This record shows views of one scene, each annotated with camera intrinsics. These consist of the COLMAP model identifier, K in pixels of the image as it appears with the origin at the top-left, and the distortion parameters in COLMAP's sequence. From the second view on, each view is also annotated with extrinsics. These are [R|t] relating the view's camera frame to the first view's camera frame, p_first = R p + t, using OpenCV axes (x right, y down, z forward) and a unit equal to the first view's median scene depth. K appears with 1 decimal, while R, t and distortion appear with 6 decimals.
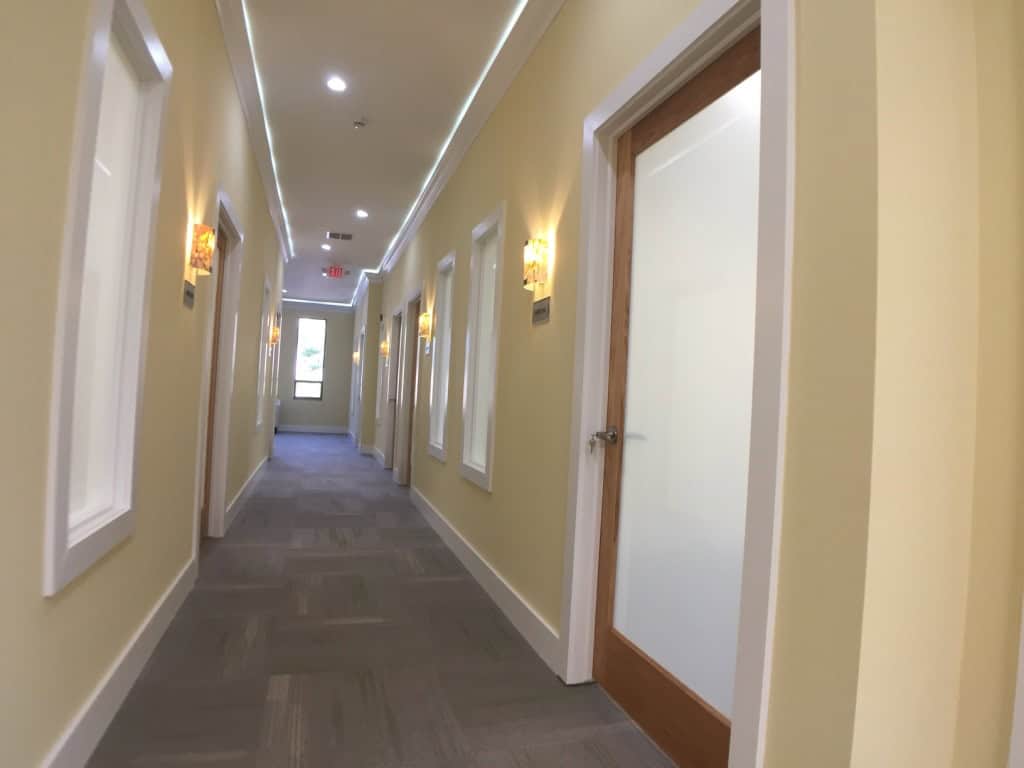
lens RADIAL K [[606.9, 0, 504.7], [0, 606.9, 381.7], [0, 0, 1]] dist [-0.076781, 0.001479]
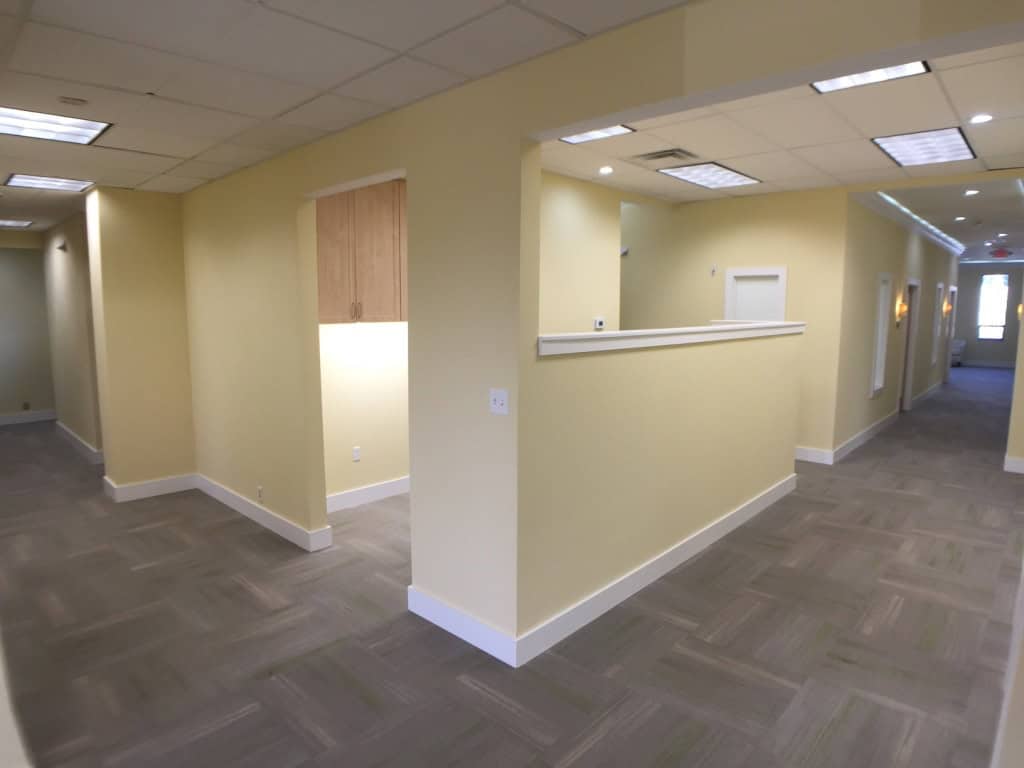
lens RADIAL K [[608.2, 0, 500.5], [0, 608.2, 386.2], [0, 0, 1]] dist [-0.068825, 0.002889]
pose [[0.482117, 0.063207, -0.873824, 0.576117], [0.050455, 0.993736, 0.099719, -0.113910], [0.874653, -0.092164, 0.475908, -1.130202]]
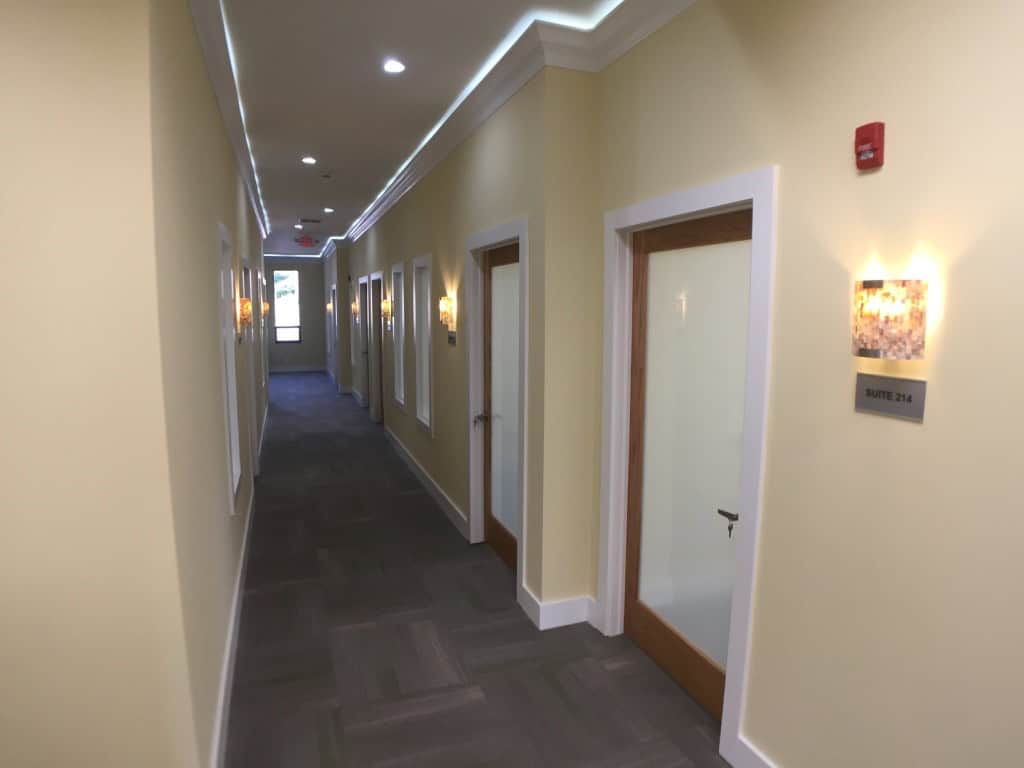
lens RADIAL K [[606.9, 0, 504.7], [0, 606.9, 381.7], [0, 0, 1]] dist [-0.076781, 0.001479]
pose [[0.997665, -0.054370, 0.041335, 0.062884], [0.047620, 0.987590, 0.149663, -0.116540], [-0.048959, -0.147346, 0.987873, -0.336643]]
